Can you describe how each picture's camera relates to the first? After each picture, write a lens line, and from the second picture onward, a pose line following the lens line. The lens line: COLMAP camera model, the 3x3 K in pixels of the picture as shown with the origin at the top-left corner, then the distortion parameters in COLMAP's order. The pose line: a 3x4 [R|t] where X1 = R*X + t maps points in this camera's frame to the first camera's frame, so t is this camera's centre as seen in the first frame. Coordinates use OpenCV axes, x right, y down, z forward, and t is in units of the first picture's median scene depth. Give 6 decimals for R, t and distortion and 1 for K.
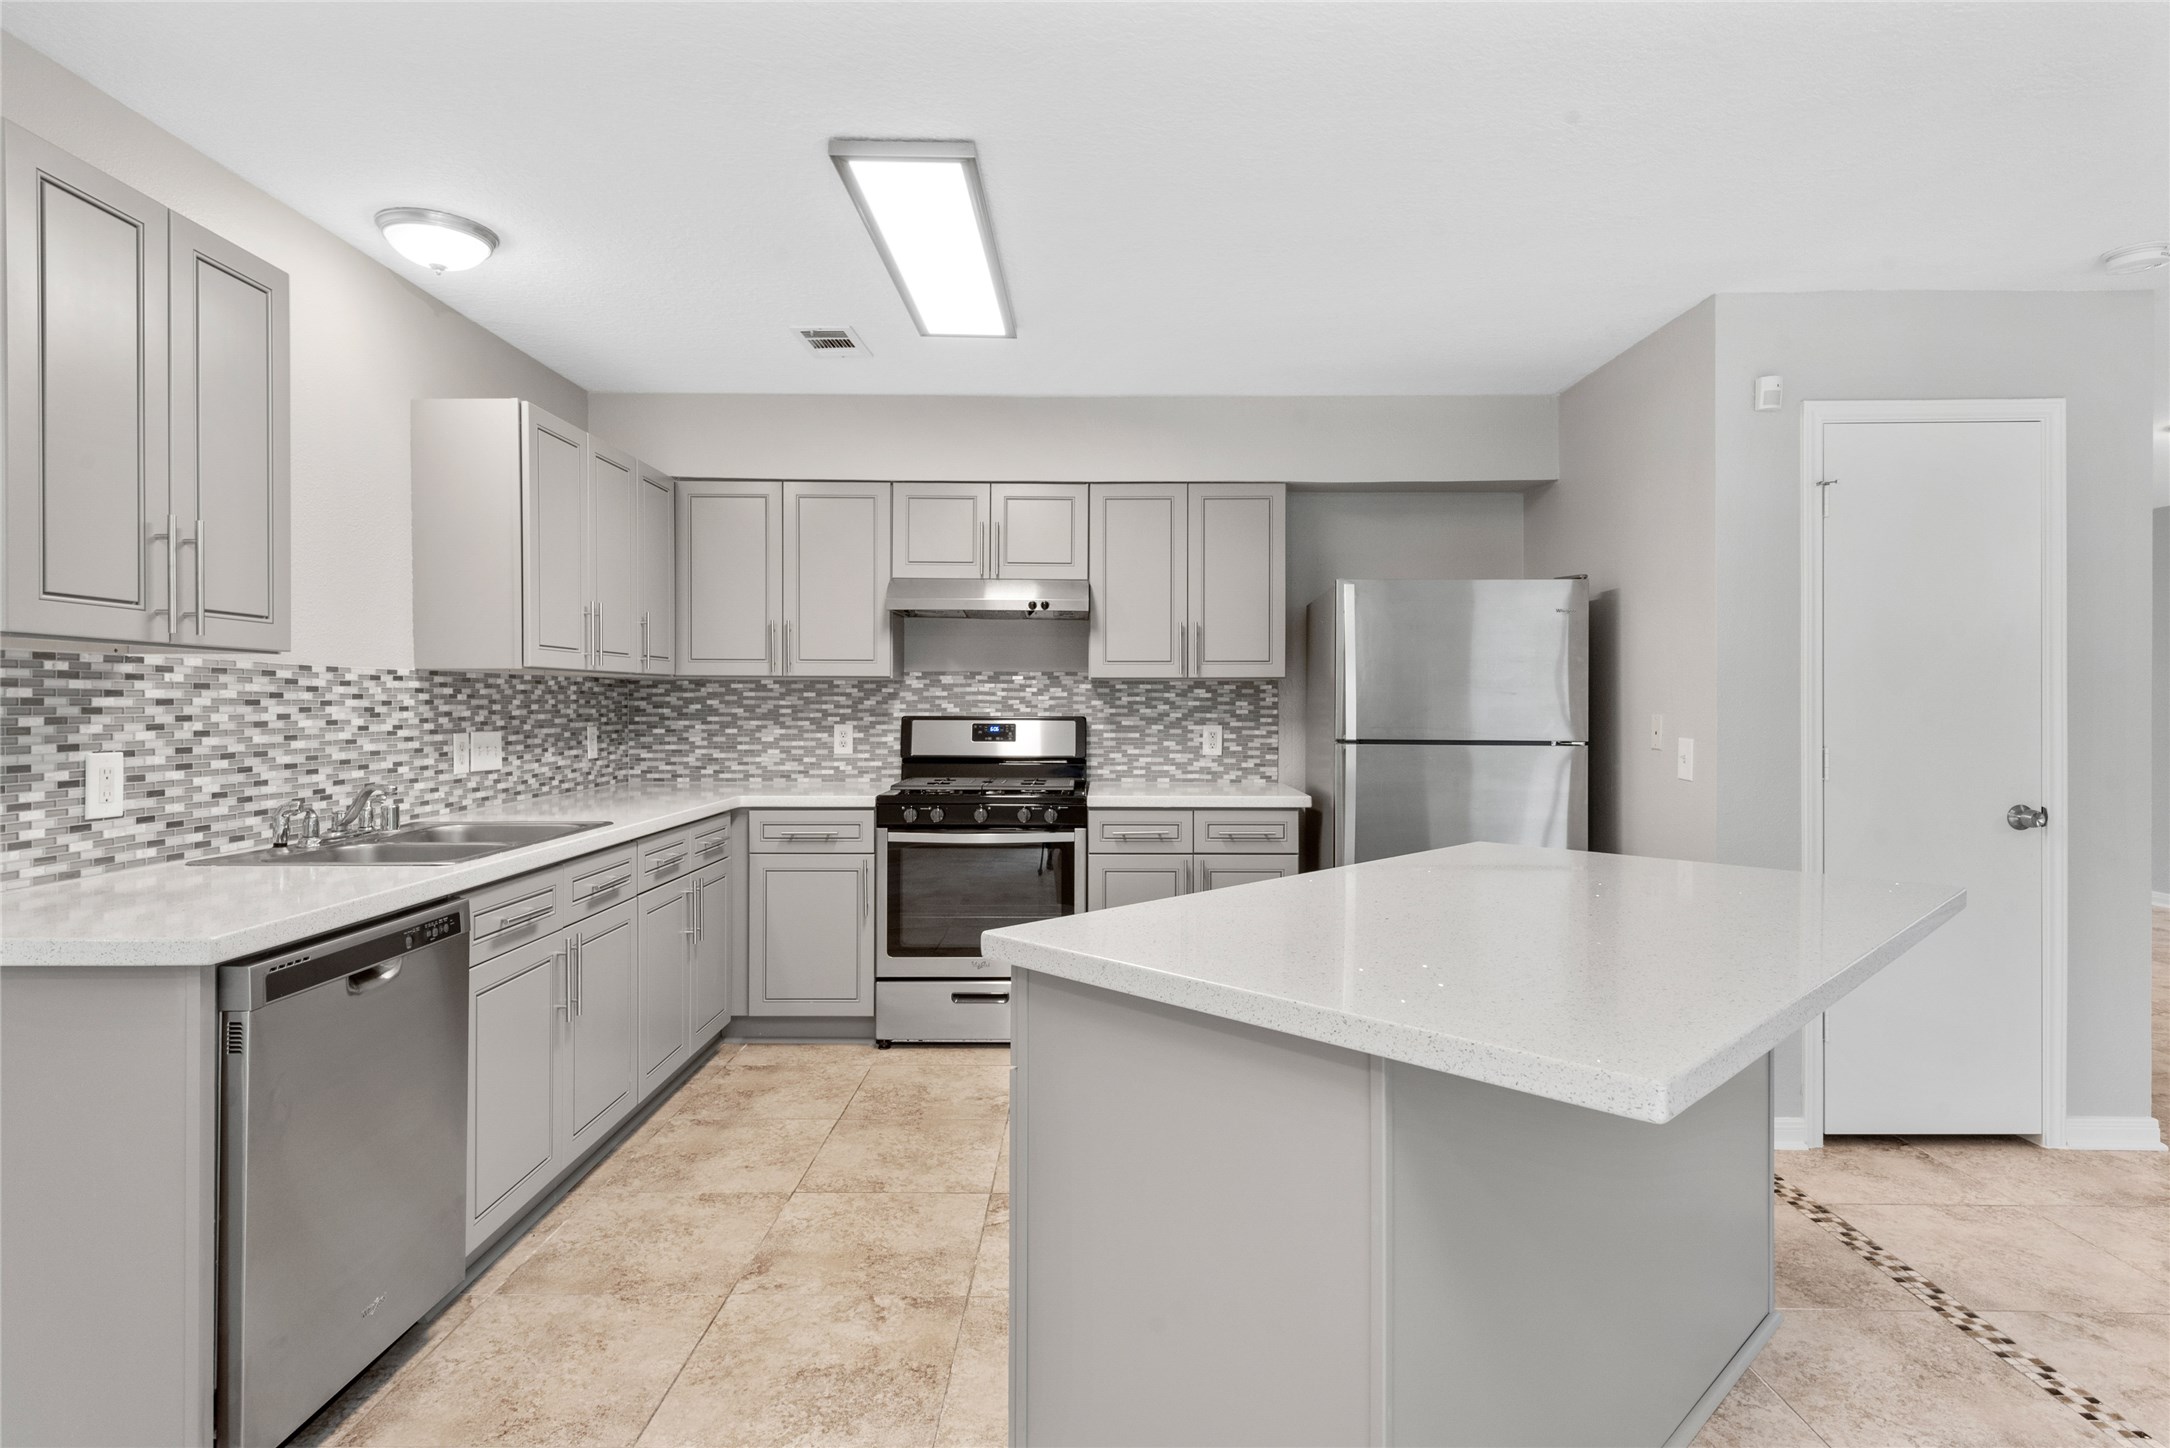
lens RADIAL K [[1166.1, 0, 1090.7], [0, 1166.1, 695.0], [0, 0, 1]] dist [0.030494, -0.000145]
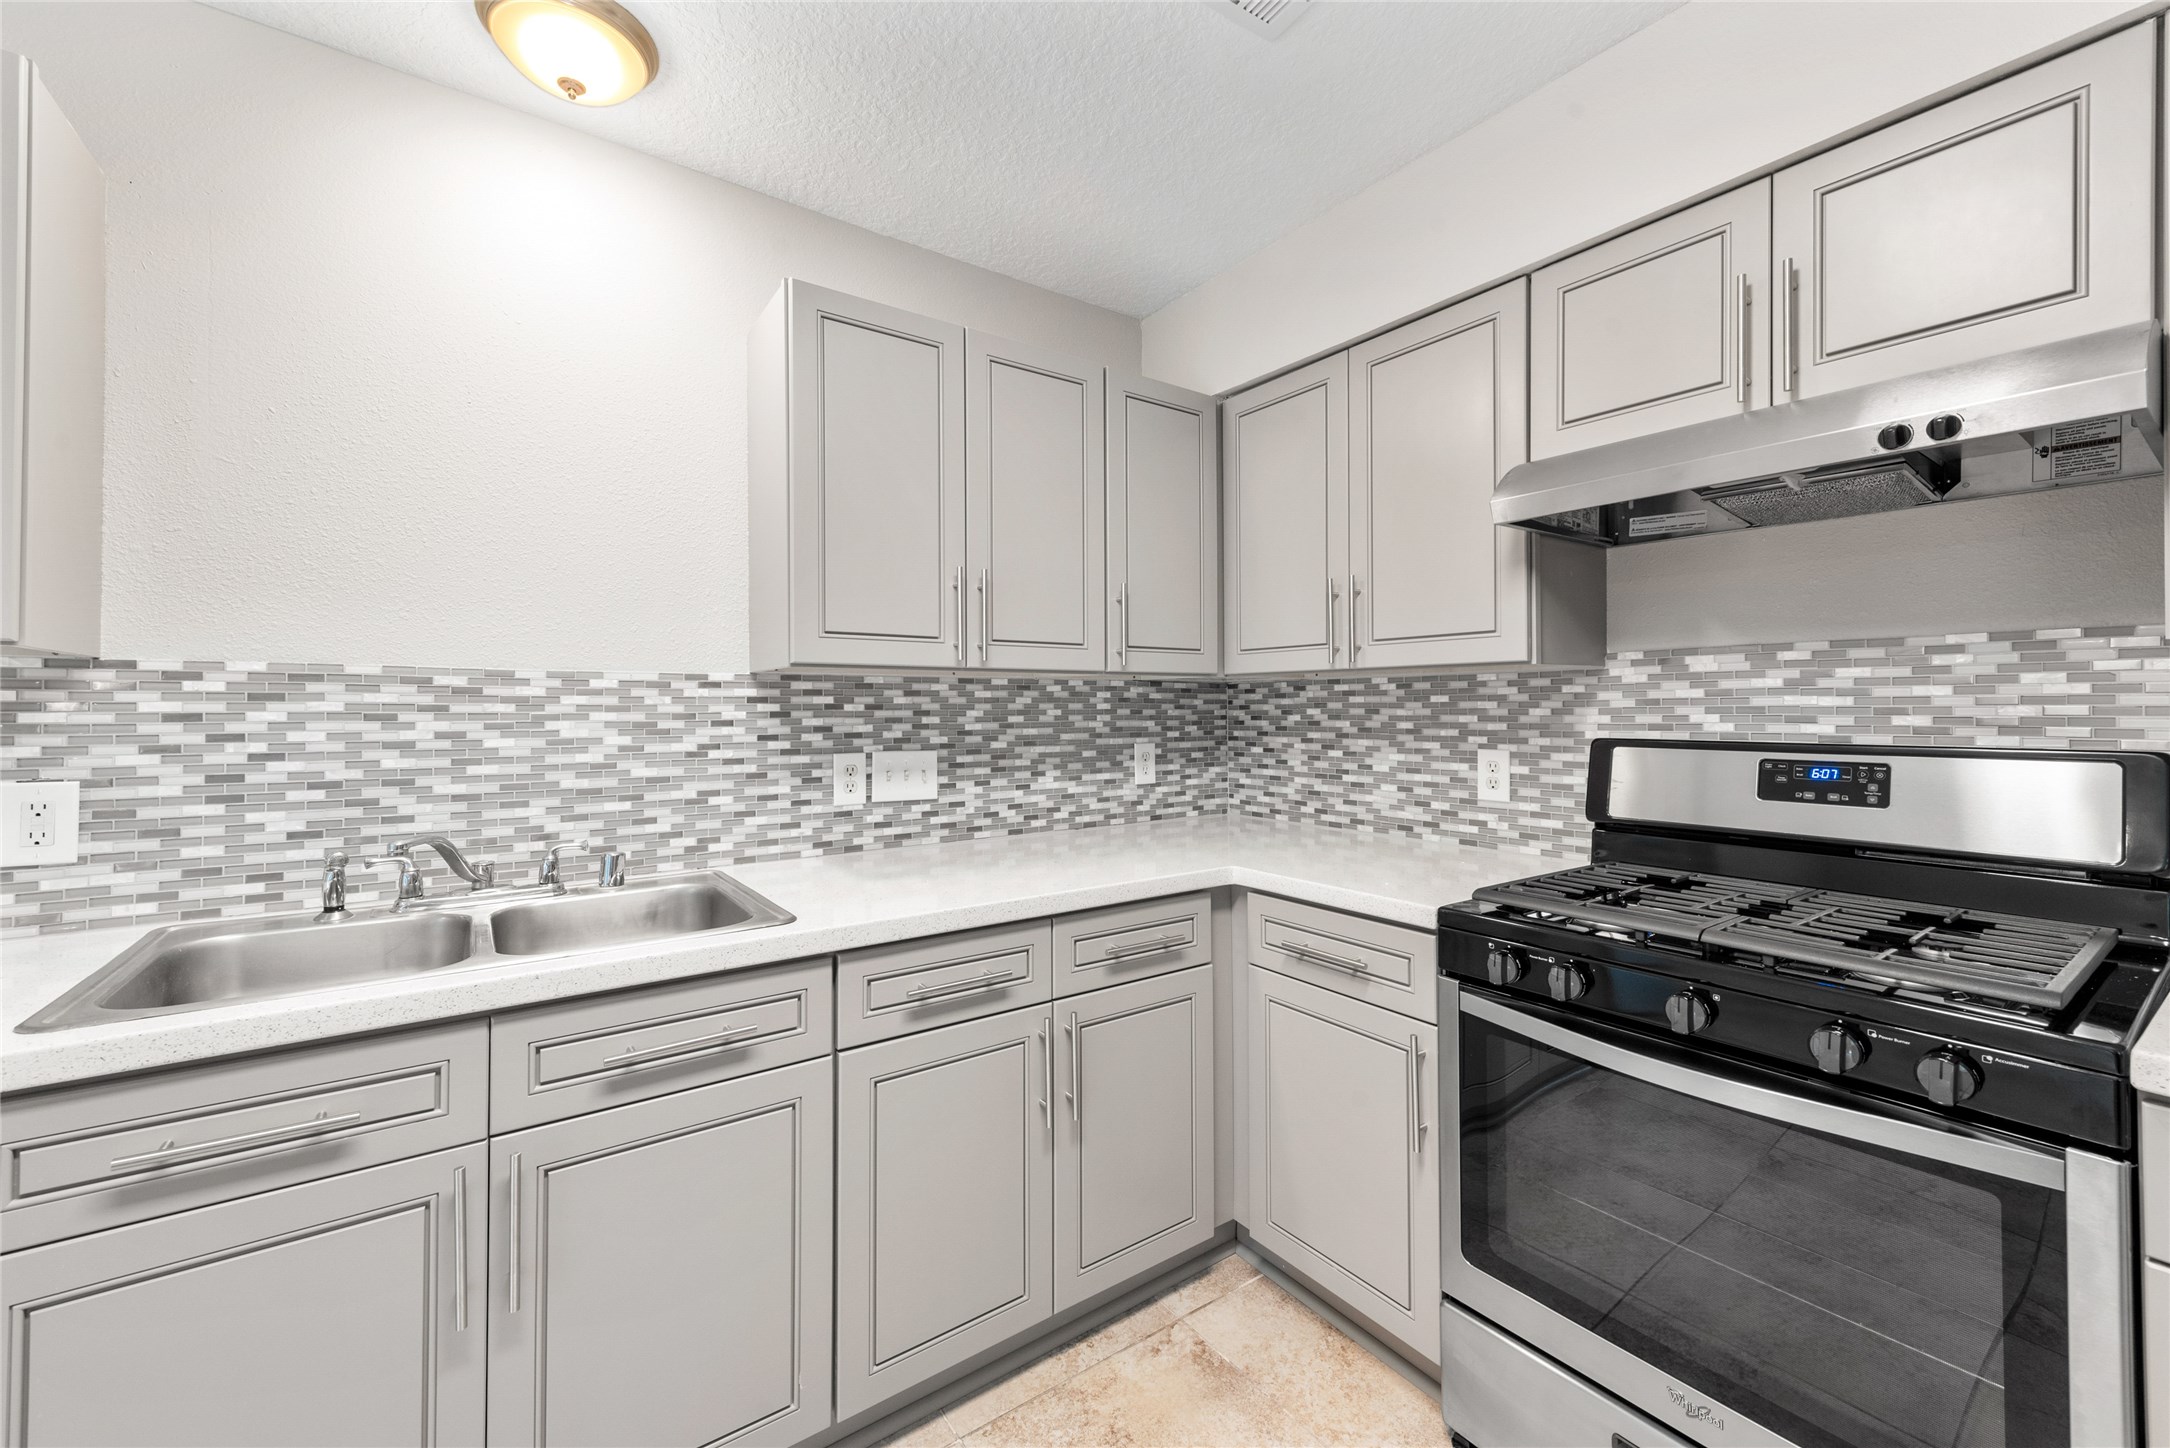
lens RADIAL K [[856.8, 0, 1083.4], [0, 856.8, 705.5], [0, 0, 1]] dist [0.018765, -0.006221]
pose [[0.576988, -0.008120, -0.816712, 0.026192], [0.009391, 0.999950, -0.003307, 0.003734], [0.816699, -0.005761, 0.577036, 0.790735]]
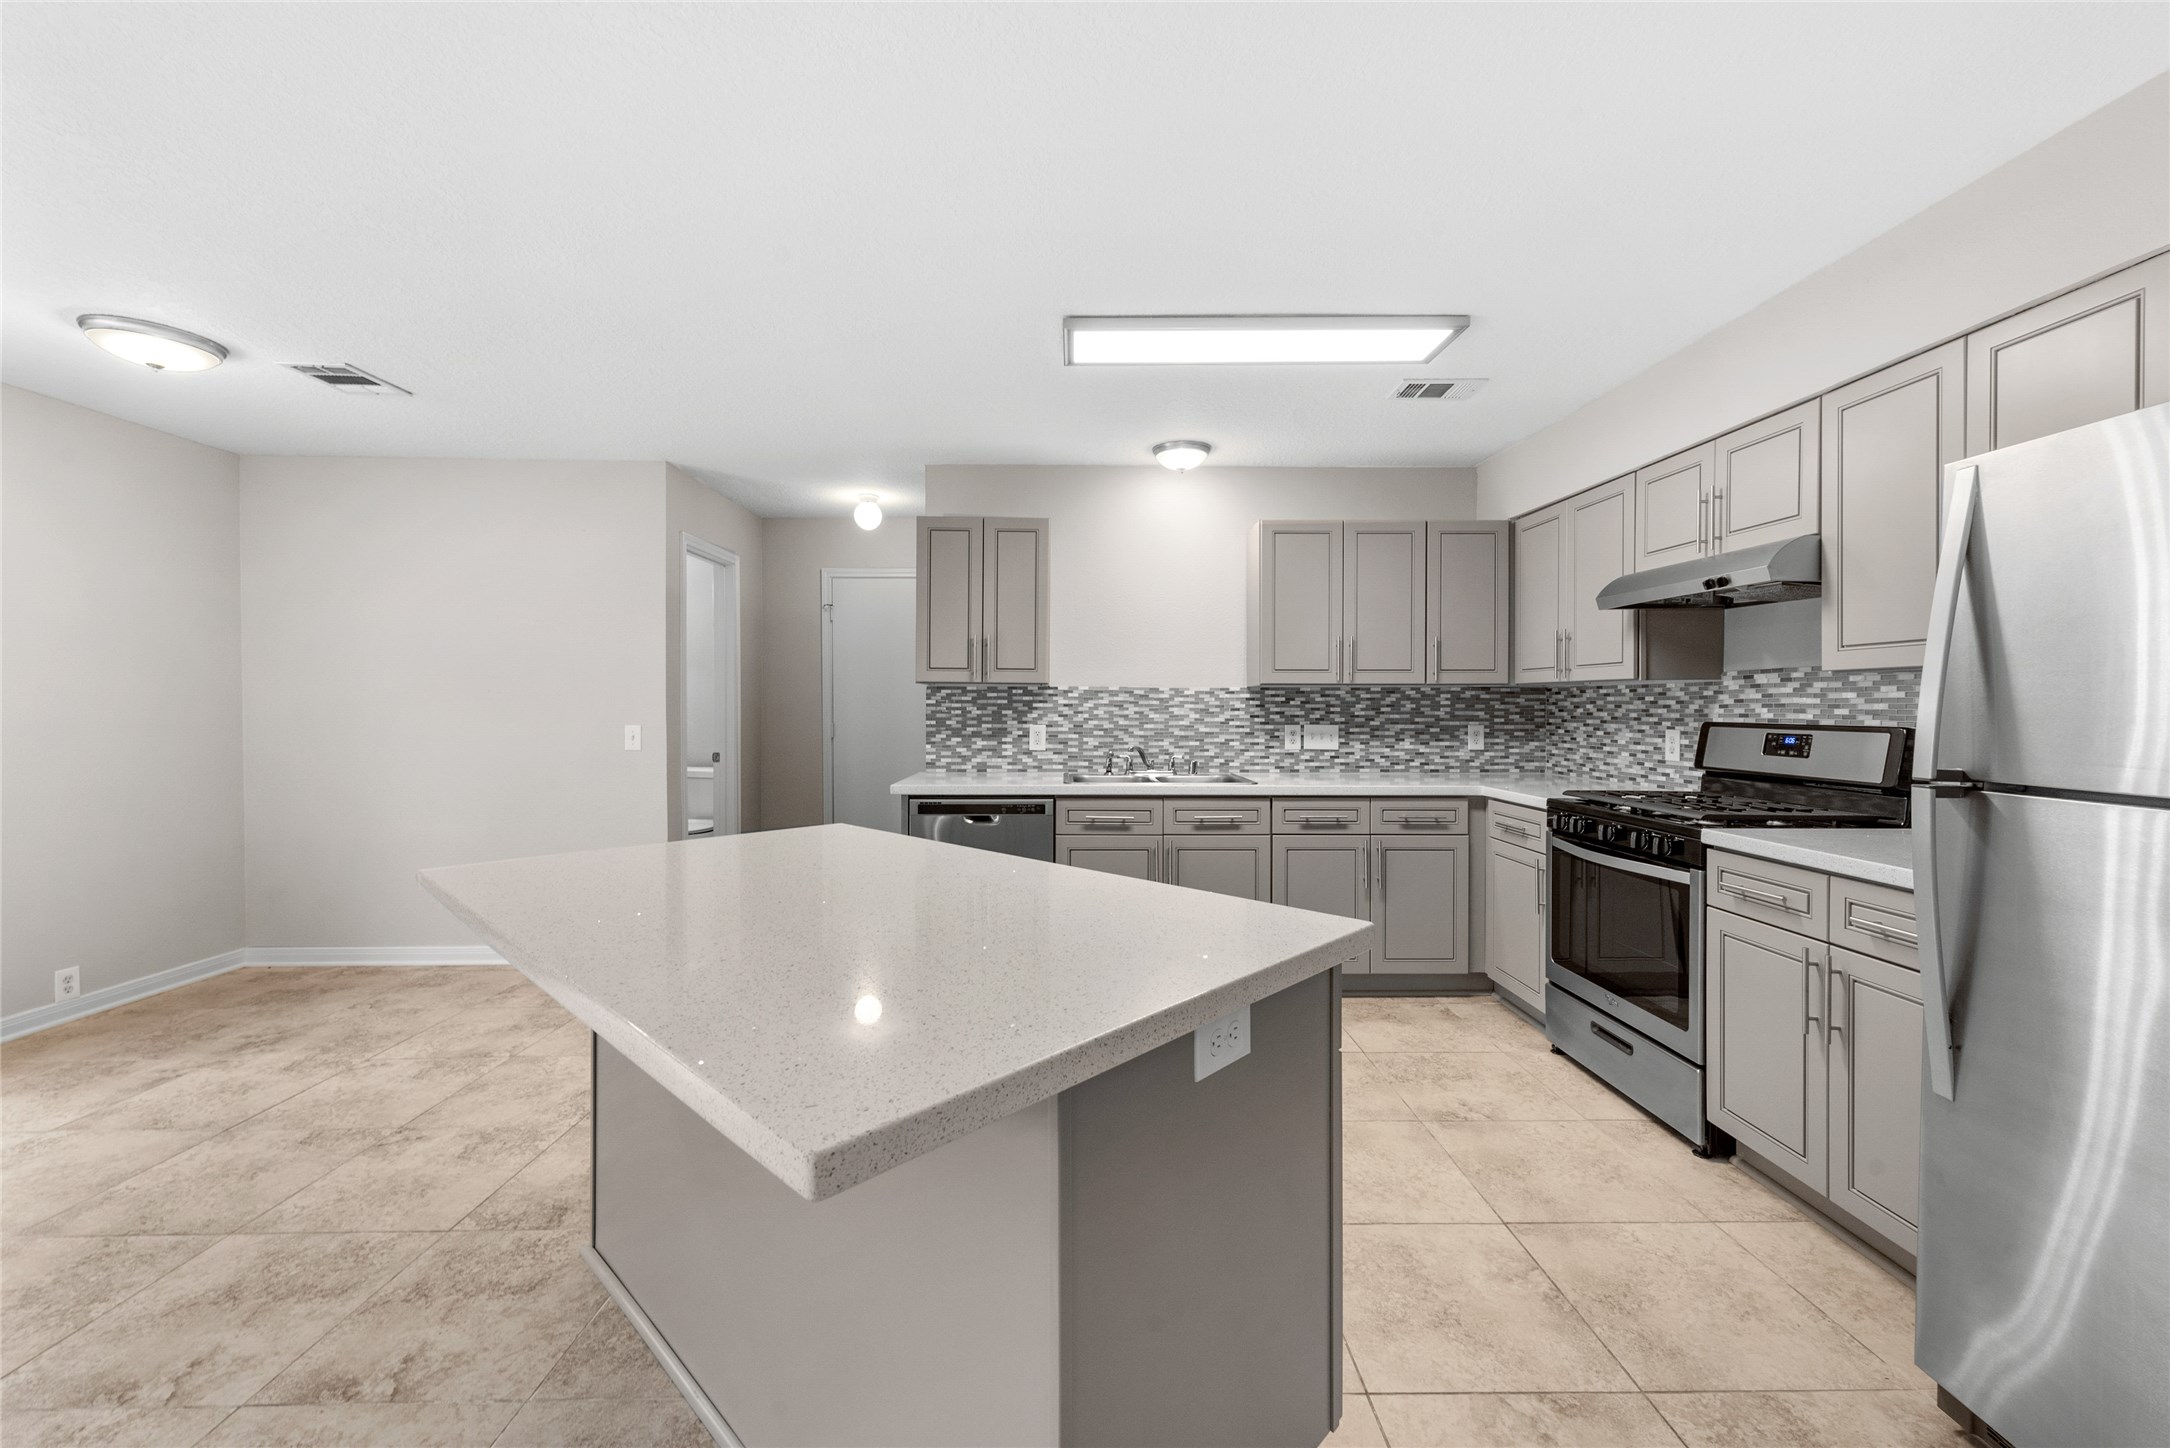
lens RADIAL K [[856.8, 0, 1083.4], [0, 856.8, 705.5], [0, 0, 1]] dist [0.018765, -0.006221]
pose [[0.015038, -0.002592, -0.999884, 0.648611], [0.003571, 0.999990, -0.002539, 0.007494], [0.999881, -0.003532, 0.015047, 0.686673]]
